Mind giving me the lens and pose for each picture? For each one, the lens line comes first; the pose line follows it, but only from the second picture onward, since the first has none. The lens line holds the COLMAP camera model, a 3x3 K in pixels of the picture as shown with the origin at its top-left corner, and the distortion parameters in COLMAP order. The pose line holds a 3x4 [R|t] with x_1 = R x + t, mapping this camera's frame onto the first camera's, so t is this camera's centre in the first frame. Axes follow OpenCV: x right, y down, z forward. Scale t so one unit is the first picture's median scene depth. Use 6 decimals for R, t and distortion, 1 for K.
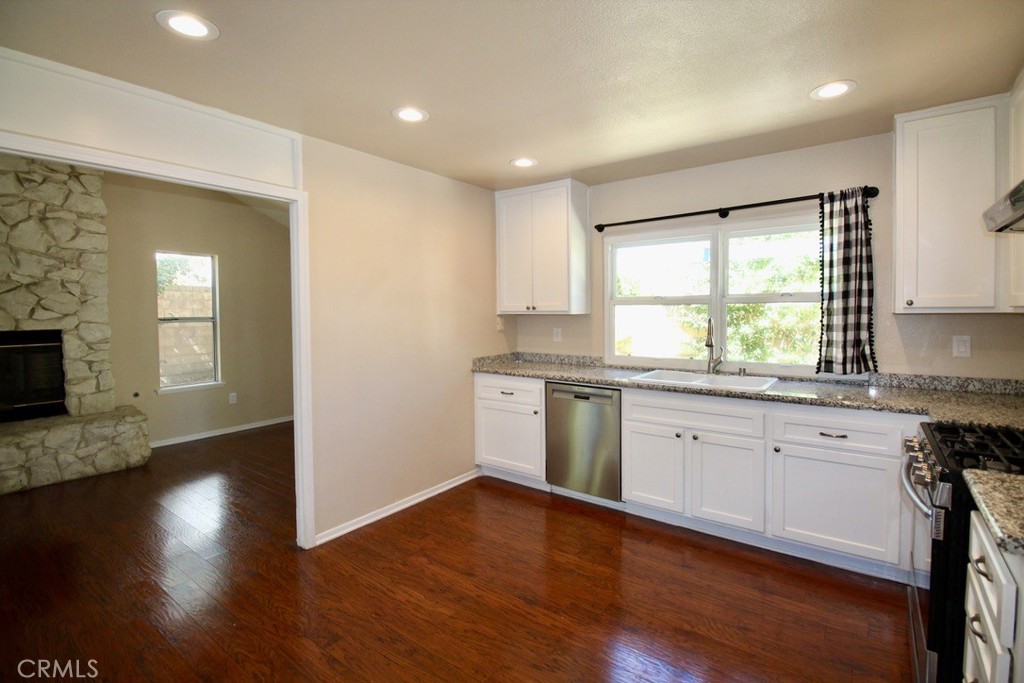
lens RADIAL K [[472.8, 0, 521.5], [0, 472.8, 325.5], [0, 0, 1]] dist [-0.003230, -0.010729]
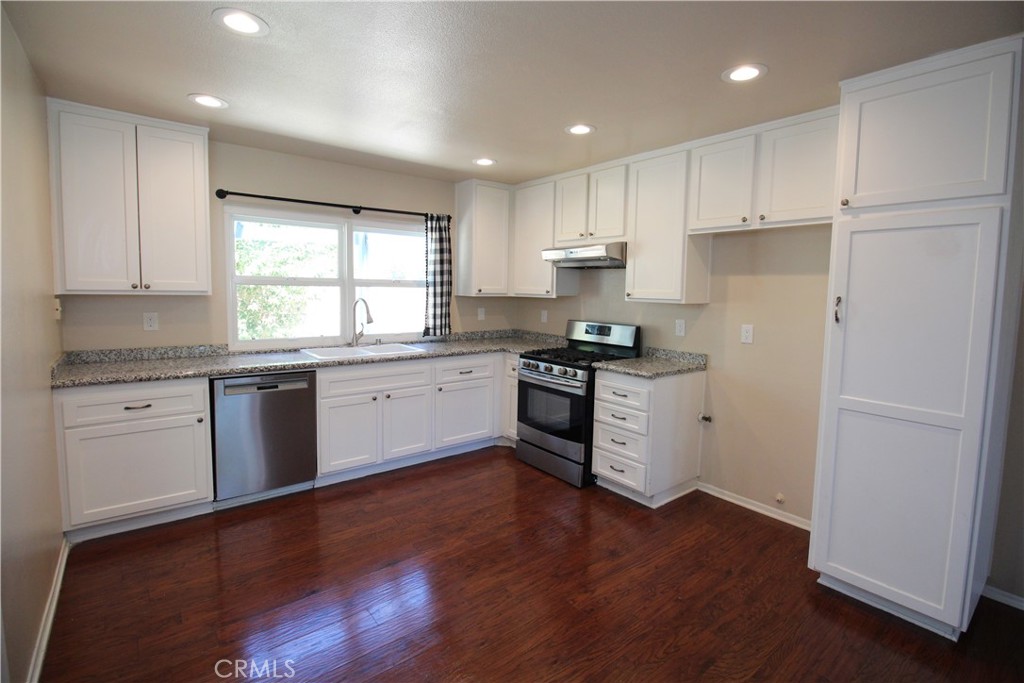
lens RADIAL K [[472.8, 0, 524.1], [0, 472.8, 325.9], [0, 0, 1]] dist [-0.003230, -0.010729]
pose [[0.246446, -0.065009, 0.966974, -0.669867], [0.006521, 0.997836, 0.065422, -0.024753], [-0.969135, -0.009817, 0.246337, 0.318599]]
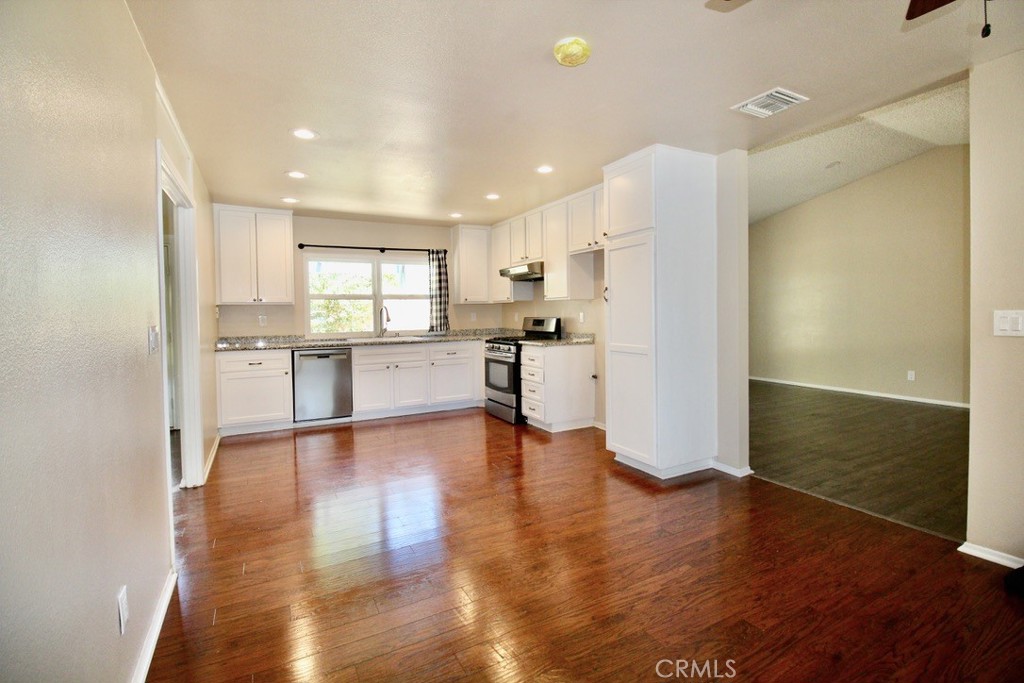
lens RADIAL K [[472.8, 0, 525.7], [0, 472.8, 325.6], [0, 0, 1]] dist [-0.003230, -0.010729]
pose [[0.412141, -0.026154, 0.910745, -1.093920], [0.037844, 0.999217, 0.011569, 0.059619], [-0.910334, 0.029698, 0.412808, -0.279052]]
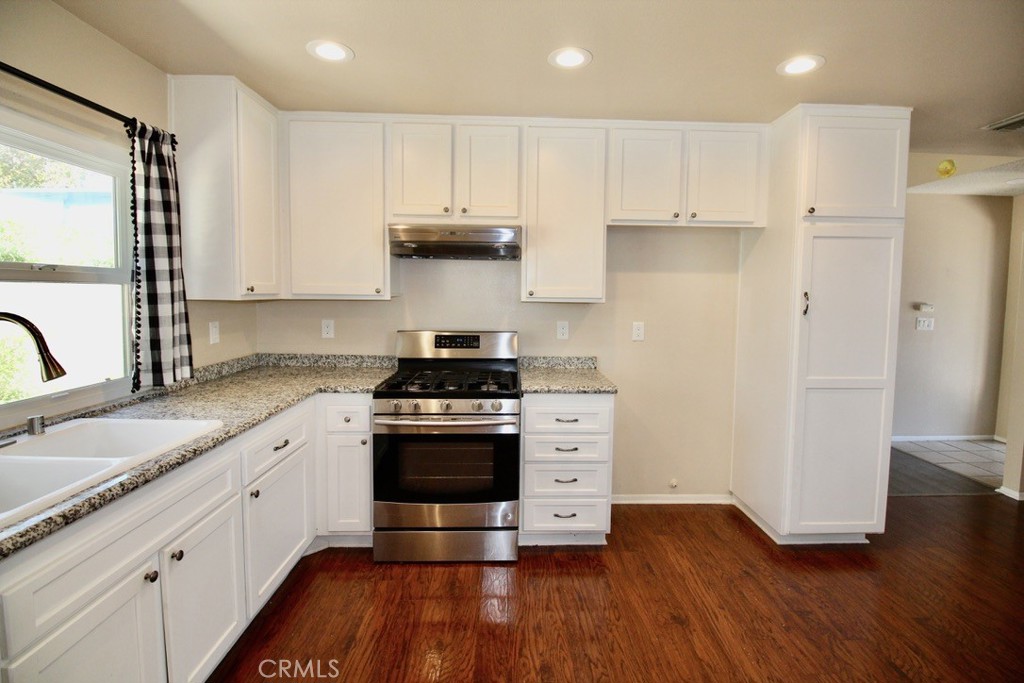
lens RADIAL K [[472.8, 0, 524.1], [0, 472.8, 323.9], [0, 0, 1]] dist [-0.003230, -0.010729]
pose [[-0.622240, -0.047602, 0.781378, -0.208252], [0.015753, 0.997186, 0.073294, -0.031270], [-0.782668, 0.057915, -0.619739, 0.919121]]
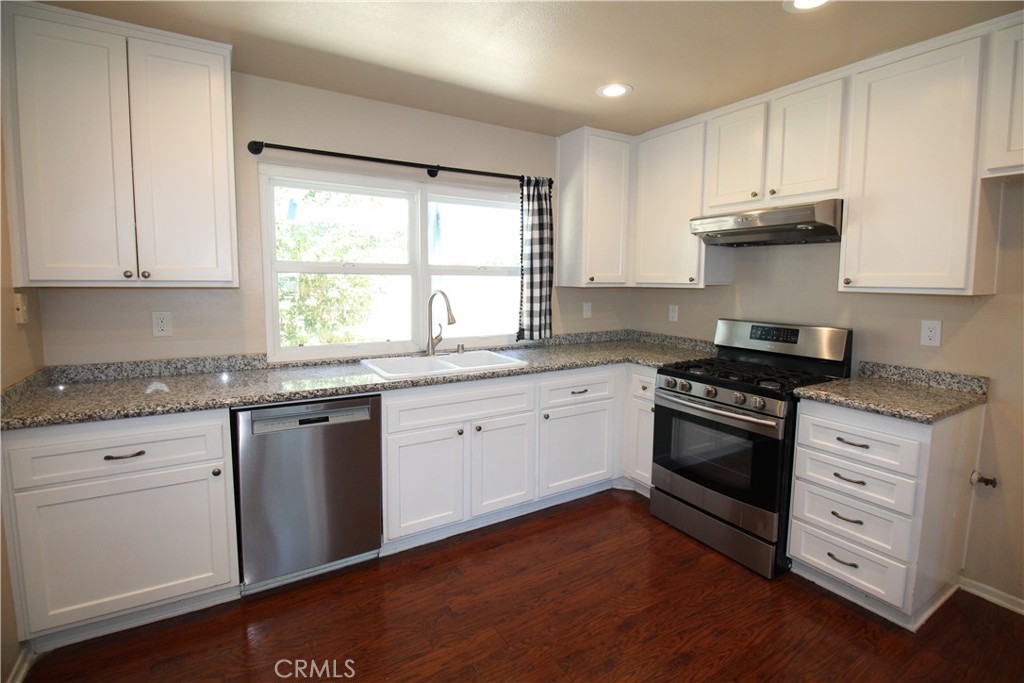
lens RADIAL K [[472.8, 0, 520.8], [0, 472.8, 323.8], [0, 0, 1]] dist [-0.003230, -0.010729]
pose [[0.366634, -0.074730, 0.927359, -0.368777], [0.014714, 0.997110, 0.074534, -0.019913], [-0.930249, -0.013682, 0.366674, 0.554506]]
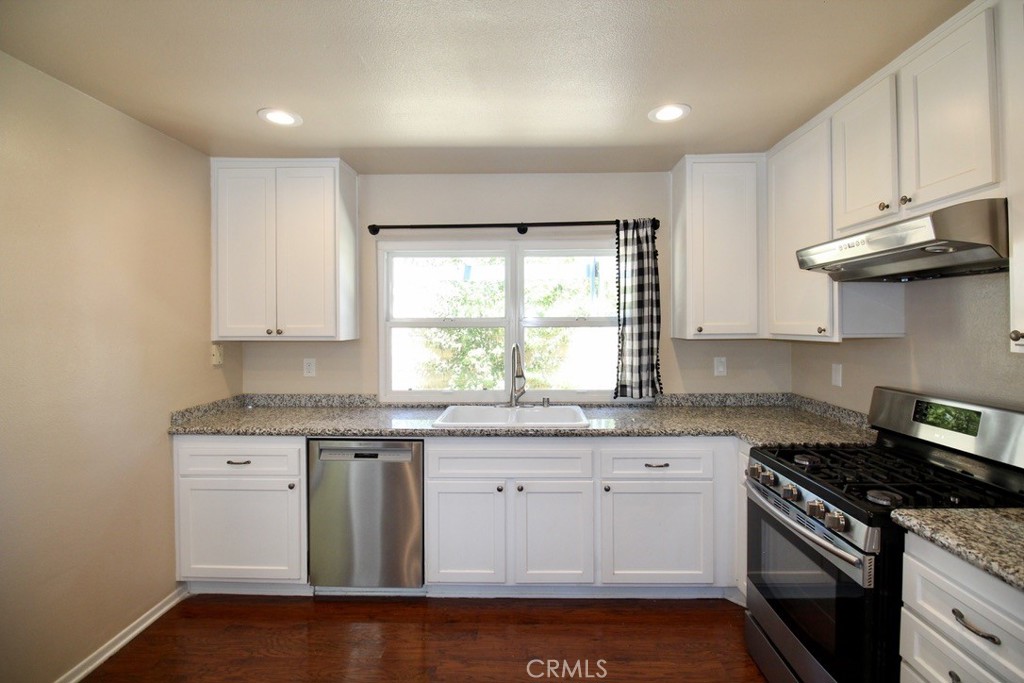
lens RADIAL K [[472.8, 0, 523.4], [0, 472.8, 323.3], [0, 0, 1]] dist [-0.003230, -0.010729]
pose [[0.813360, 0.005354, 0.581736, -0.107973], [0.015169, 0.999422, -0.030408, -0.028614], [-0.581563, 0.033557, 0.812809, 0.277083]]
